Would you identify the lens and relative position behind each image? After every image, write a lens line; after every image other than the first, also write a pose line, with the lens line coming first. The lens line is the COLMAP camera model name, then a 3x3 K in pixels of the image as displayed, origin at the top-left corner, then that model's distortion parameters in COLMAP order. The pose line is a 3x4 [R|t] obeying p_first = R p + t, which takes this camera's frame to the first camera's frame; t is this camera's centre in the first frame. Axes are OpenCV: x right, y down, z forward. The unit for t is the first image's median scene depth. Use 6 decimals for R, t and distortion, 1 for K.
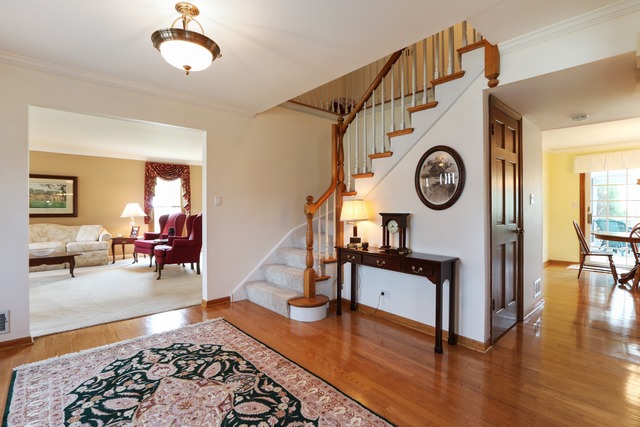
lens RADIAL K [[300.8, 0, 325.3], [0, 300.8, 210.4], [0, 0, 1]] dist [-0.013904, -0.000839]
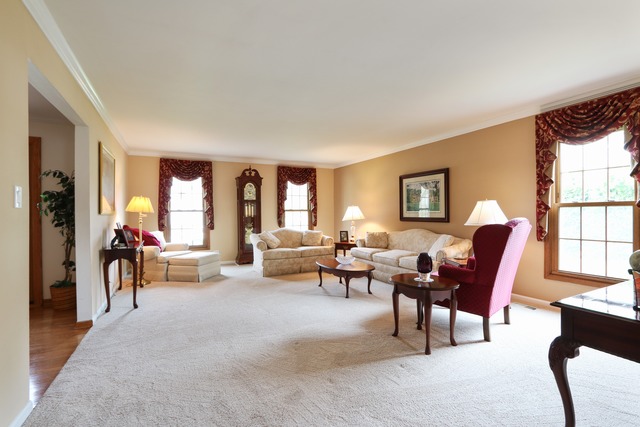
lens RADIAL K [[300.8, 0, 319.8], [0, 300.8, 215.6], [0, 0, 1]] dist [-0.013904, -0.000839]
pose [[-0.253006, 0.007705, -0.967434, -0.042620], [-0.000329, 0.999968, 0.008050, -0.001342], [0.967465, 0.002355, -0.252996, 1.026321]]
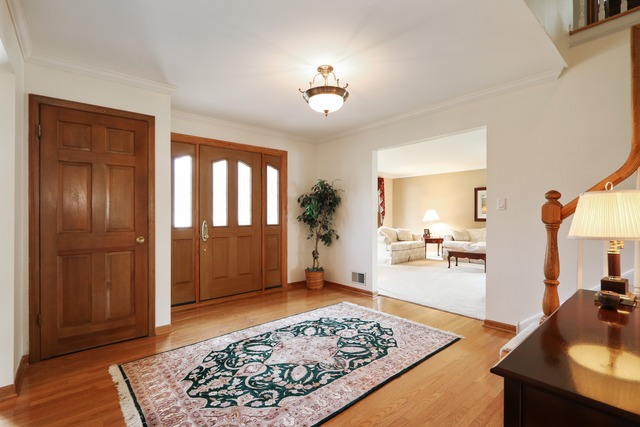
lens RADIAL K [[300.8, 0, 323.6], [0, 300.8, 217.5], [0, 0, 1]] dist [-0.013904, -0.000839]
pose [[-0.013729, 0.008280, -0.999871, 0.305089], [-0.004884, 0.999953, 0.008348, 0.000081], [0.999894, 0.004998, -0.013688, 0.339463]]
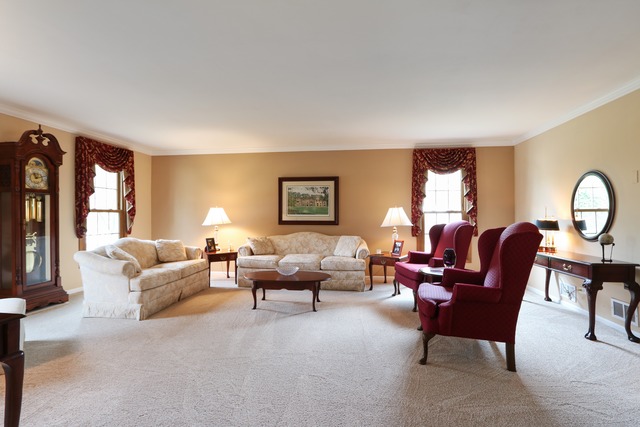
lens RADIAL K [[300.8, 0, 323.4], [0, 300.8, 216.1], [0, 0, 1]] dist [-0.013904, -0.000839]
pose [[0.650500, 0.000477, -0.759506, -0.259726], [-0.006935, 0.999962, -0.005311, 0.001764], [0.759475, 0.008722, 0.650478, 0.493111]]
